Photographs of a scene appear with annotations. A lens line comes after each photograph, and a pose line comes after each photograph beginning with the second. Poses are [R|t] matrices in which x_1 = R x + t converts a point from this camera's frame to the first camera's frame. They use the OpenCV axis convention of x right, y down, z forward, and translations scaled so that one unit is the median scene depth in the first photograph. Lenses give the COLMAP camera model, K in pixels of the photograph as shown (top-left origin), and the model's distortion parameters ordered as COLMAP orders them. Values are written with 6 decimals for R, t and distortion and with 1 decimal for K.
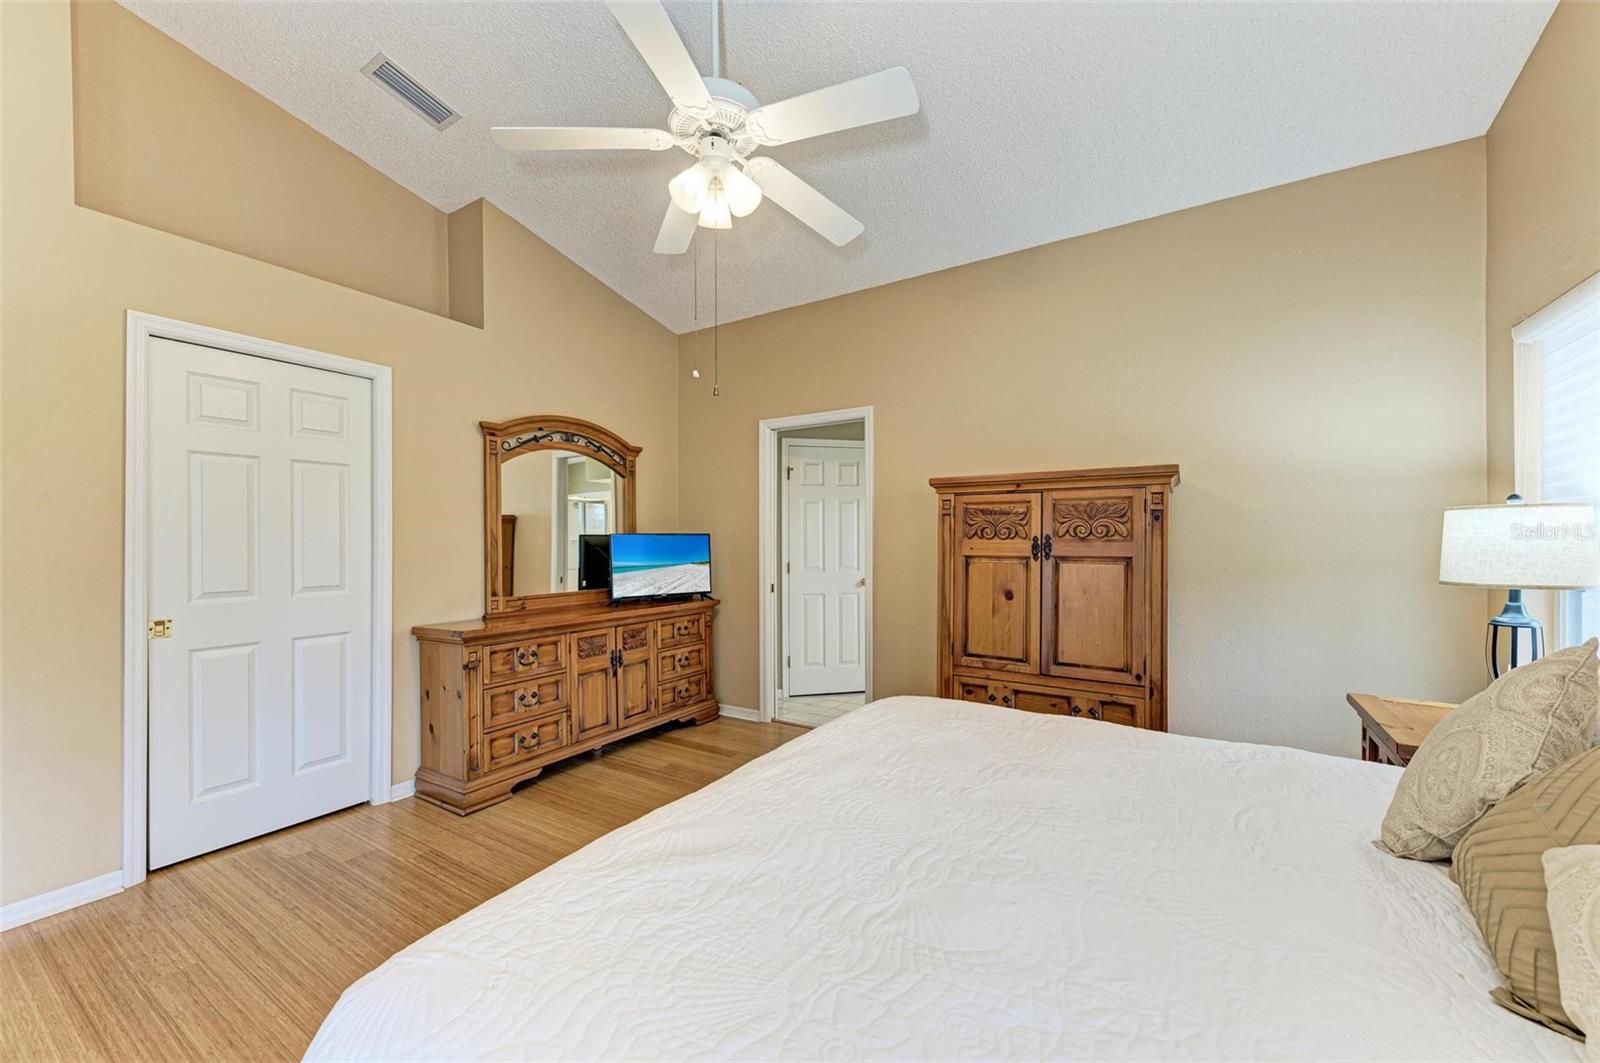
lens RADIAL K [[605.8, 0, 797.4], [0, 605.8, 539.9], [0, 0, 1]] dist [0.007721, -0.000291]
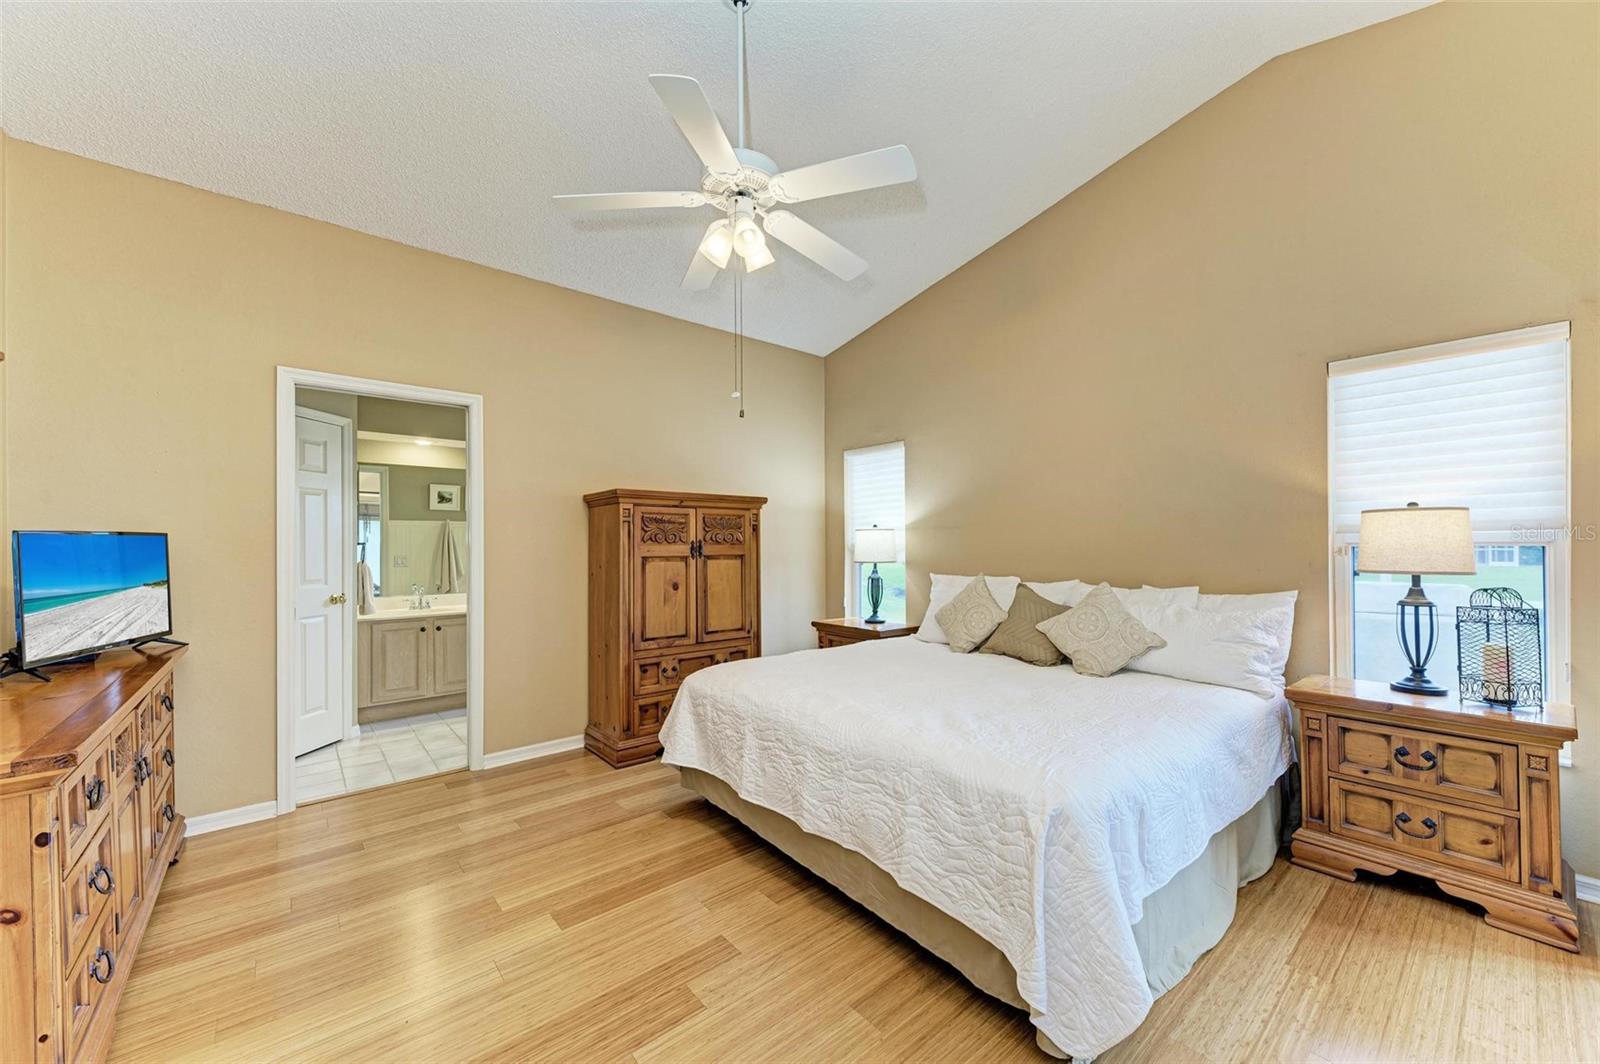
lens RADIAL K [[605.8, 0, 800.7], [0, 605.8, 539.1], [0, 0, 1]] dist [0.007721, -0.000291]
pose [[0.303502, 0.009689, 0.952781, -0.805767], [0.002788, 0.999935, -0.011057, 0.005589], [-0.952827, 0.006012, 0.303456, 0.366291]]
